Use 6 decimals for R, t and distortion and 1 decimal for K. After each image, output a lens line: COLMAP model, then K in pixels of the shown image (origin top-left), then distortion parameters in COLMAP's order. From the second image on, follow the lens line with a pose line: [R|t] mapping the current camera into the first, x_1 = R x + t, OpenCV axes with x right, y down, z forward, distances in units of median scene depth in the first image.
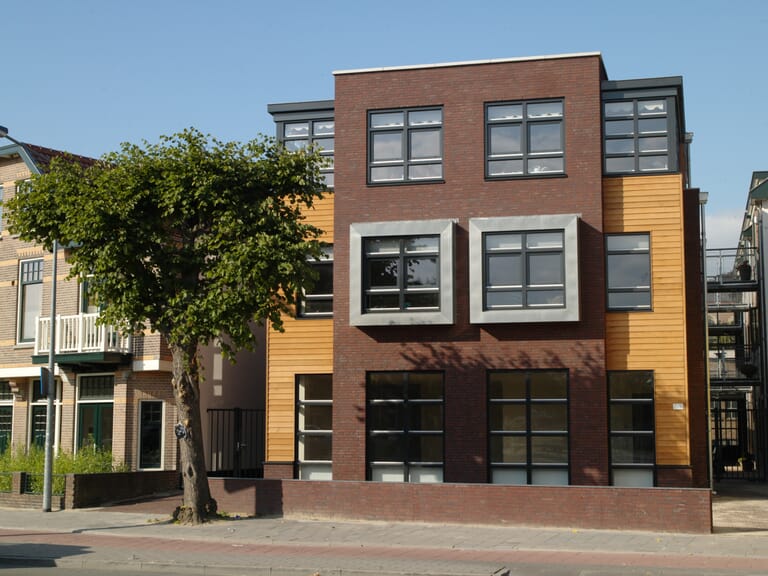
lens RADIAL K [[1318.5, 0, 384.0], [0, 1318.5, 288.0], [0, 0, 1]] dist [-0.031711, 0.001525]
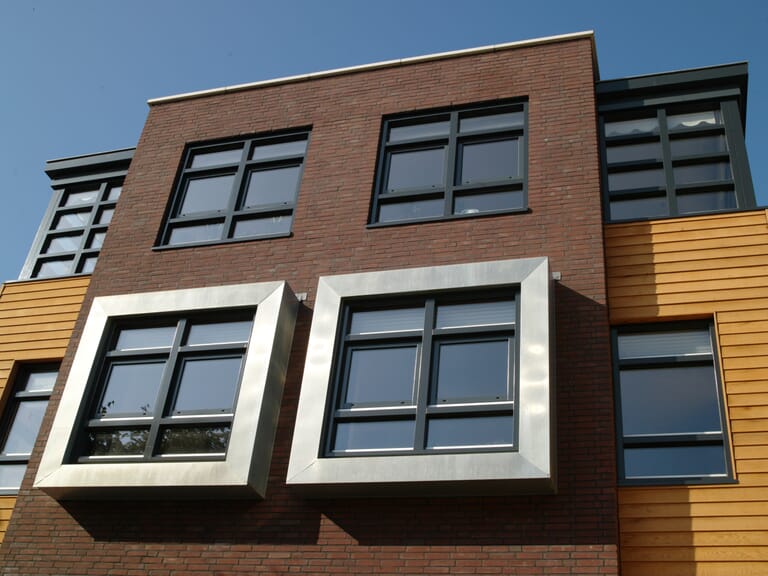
lens RADIAL K [[905.9, 0, 384.0], [0, 905.9, 288.0], [0, 0, 1]] dist [-0.094741, 0.019793]
pose [[0.994165, 0.048050, -0.096580, 0.118222], [-0.087818, 0.880450, -0.465936, 0.099813], [0.062645, 0.471698, 0.879532, 0.712982]]
